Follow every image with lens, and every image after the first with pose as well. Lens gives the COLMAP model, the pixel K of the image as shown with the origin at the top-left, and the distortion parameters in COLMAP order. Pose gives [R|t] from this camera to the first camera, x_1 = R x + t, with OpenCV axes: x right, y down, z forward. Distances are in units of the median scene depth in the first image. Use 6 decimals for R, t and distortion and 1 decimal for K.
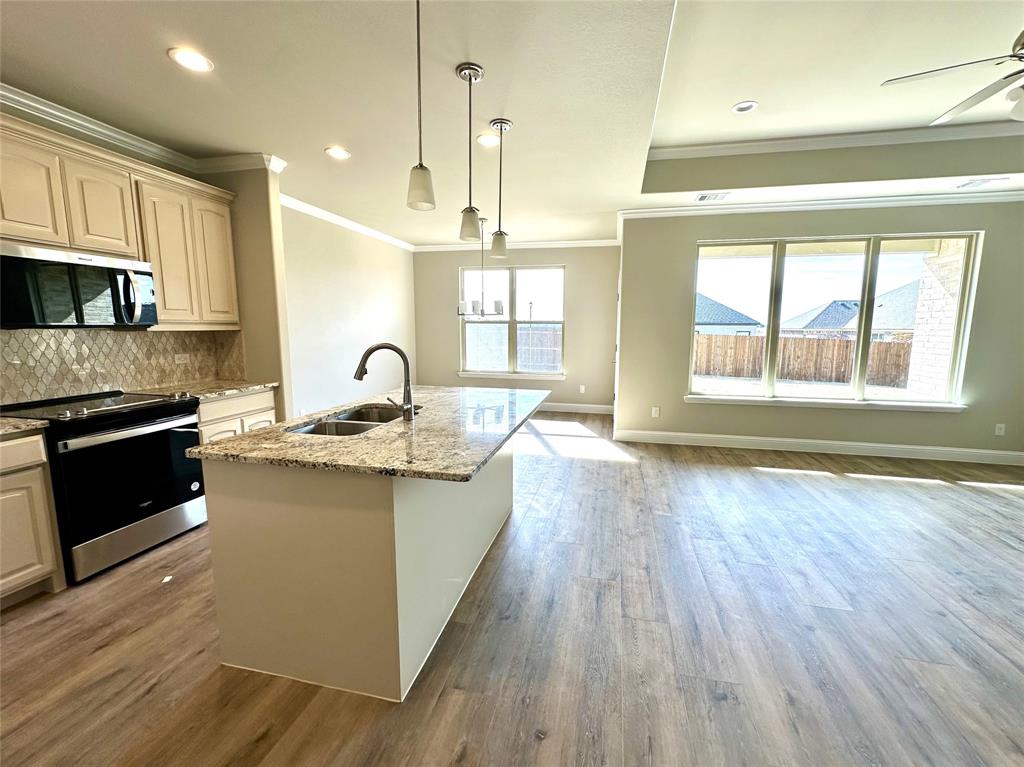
lens RADIAL K [[412.0, 0, 515.7], [0, 412.0, 375.3], [0, 0, 1]] dist [-0.001495, 0.000251]
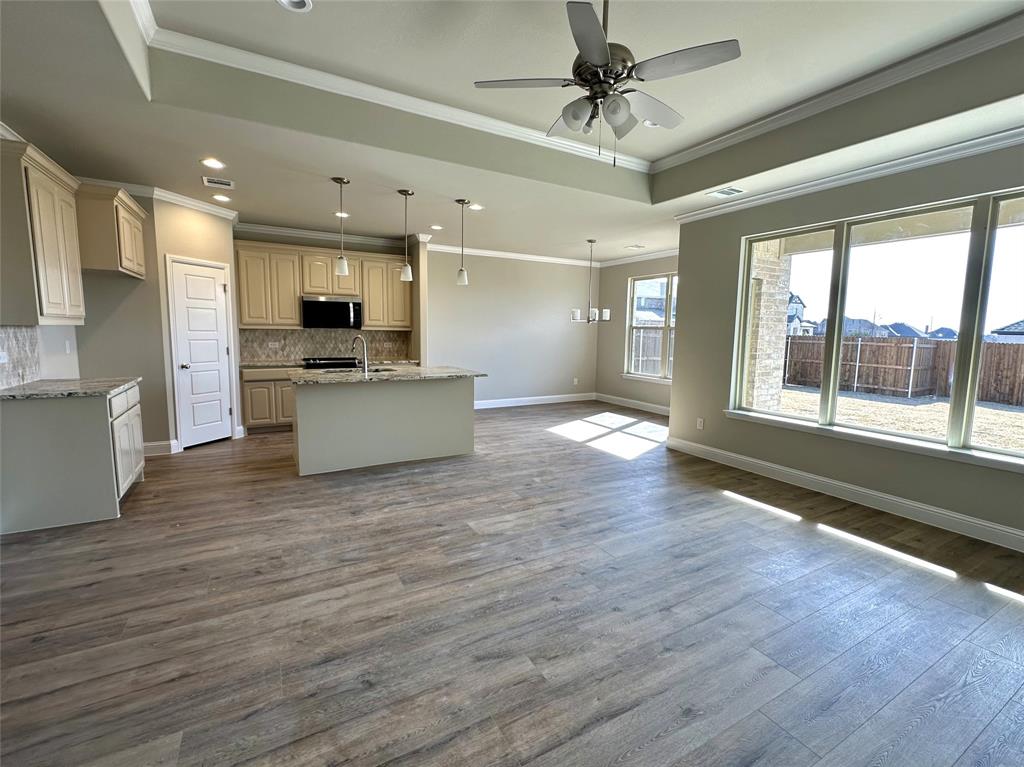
lens RADIAL K [[442.2, 0, 542.9], [0, 442.2, 376.9], [0, 0, 1]] dist [-0.003726, -0.000282]
pose [[0.704913, 0.081056, -0.704647, 1.371964], [-0.098125, 0.995041, 0.016298, 0.004675], [0.702473, 0.057655, 0.709371, 0.053275]]
